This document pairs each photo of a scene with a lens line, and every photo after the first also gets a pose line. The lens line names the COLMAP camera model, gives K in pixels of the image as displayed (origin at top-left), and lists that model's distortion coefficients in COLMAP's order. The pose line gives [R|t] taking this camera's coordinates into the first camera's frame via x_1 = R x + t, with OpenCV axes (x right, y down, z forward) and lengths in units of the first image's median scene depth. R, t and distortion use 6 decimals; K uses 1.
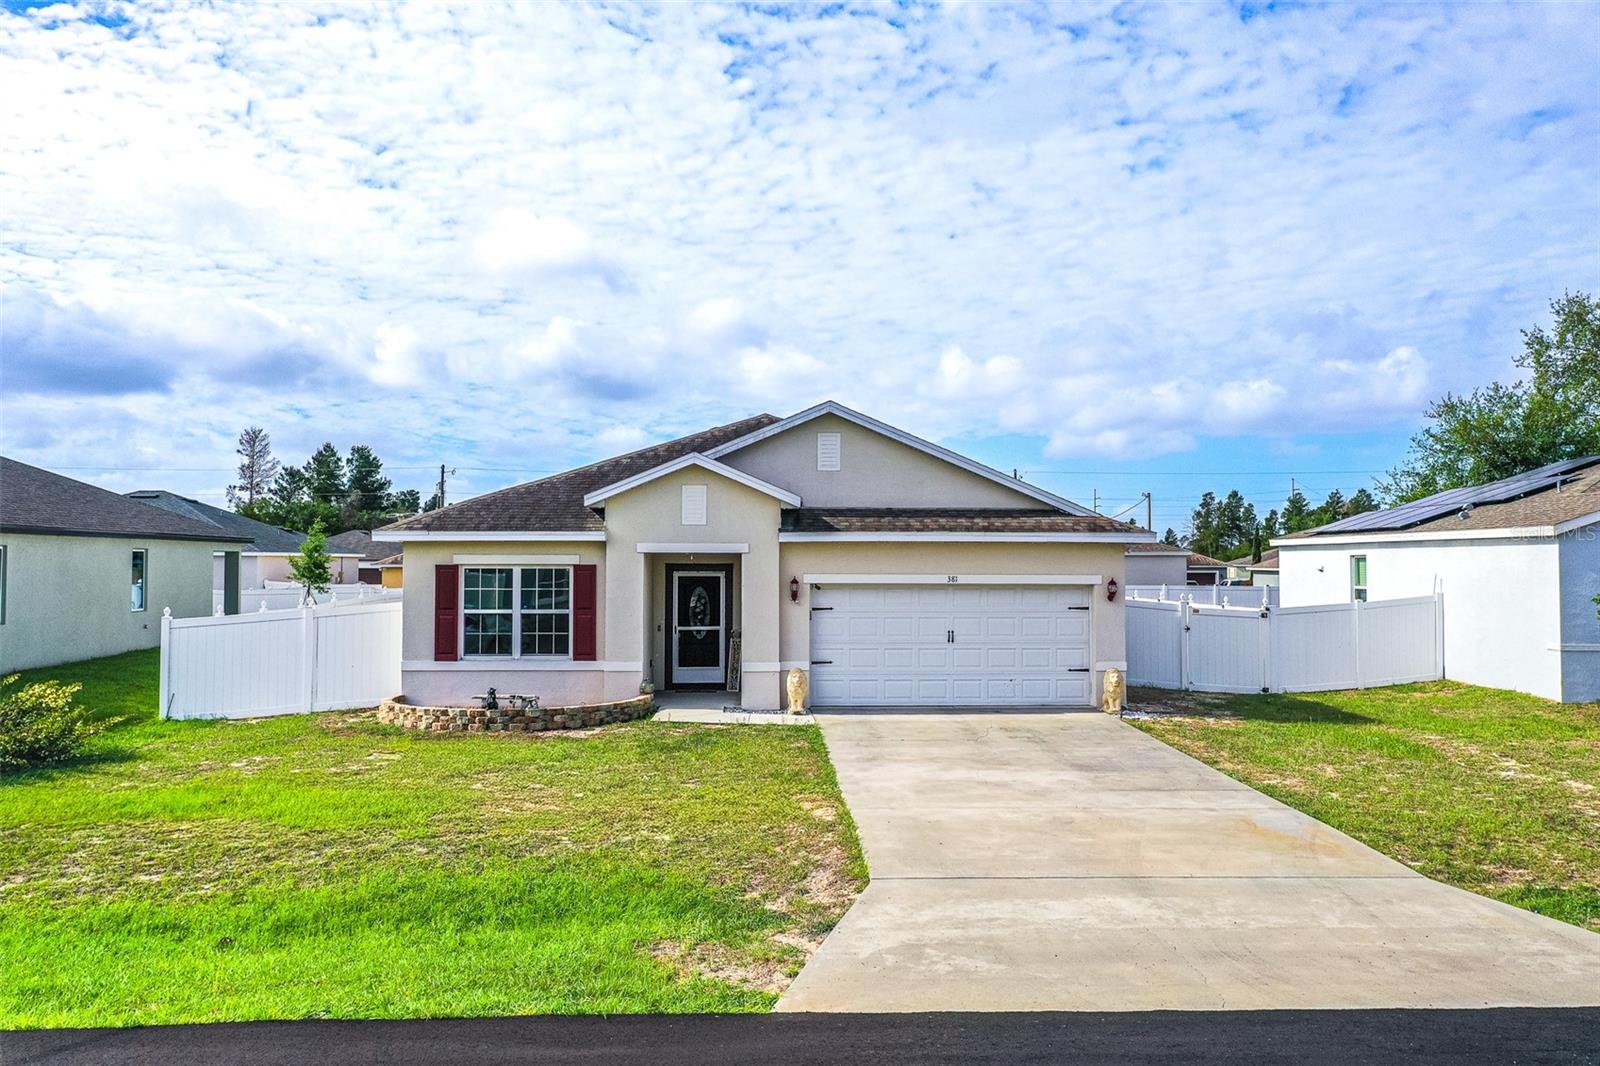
lens RADIAL K [[1268.7, 0, 800.0], [0, 1268.7, 533.0], [0, 0, 1]] dist [0.011448, 0.005069]
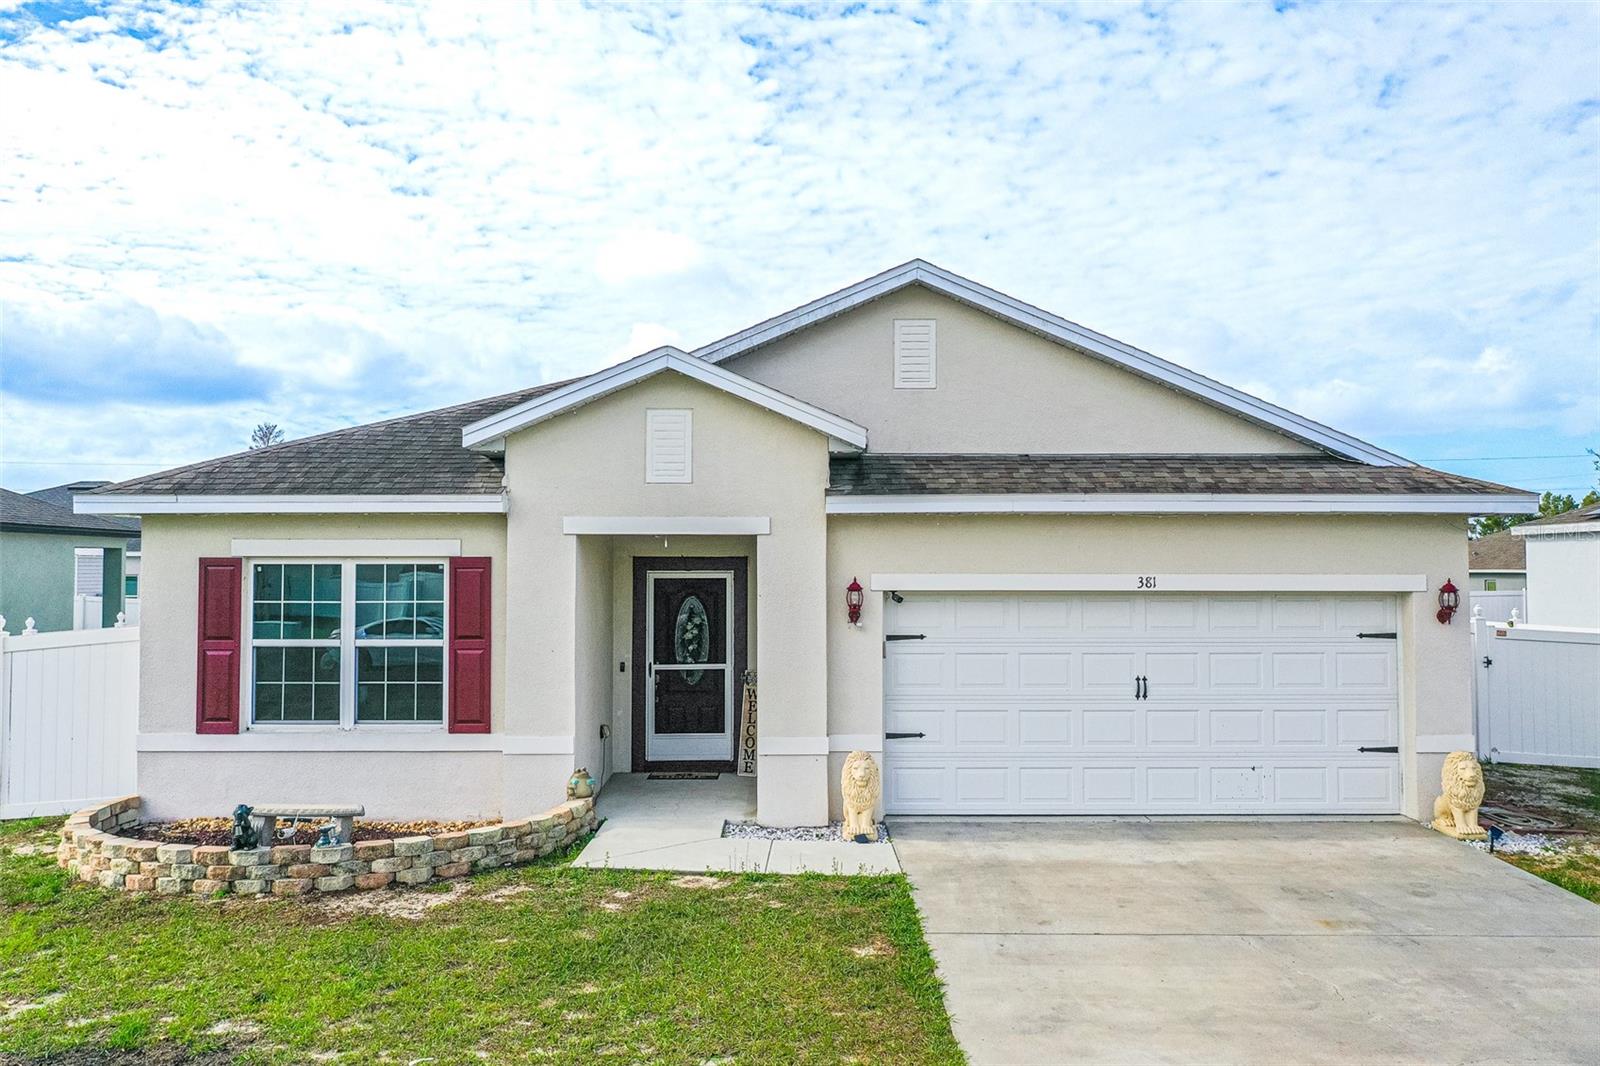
lens RADIAL K [[1268.7, 0, 800.0], [0, 1268.7, 533.0], [0, 0, 1]] dist [0.011448, 0.005069]
pose [[0.999335, -0.003527, -0.036279, -0.007913], [0.003375, 0.999985, -0.004257, 0.017419], [0.036293, 0.004132, 0.999333, 0.458213]]
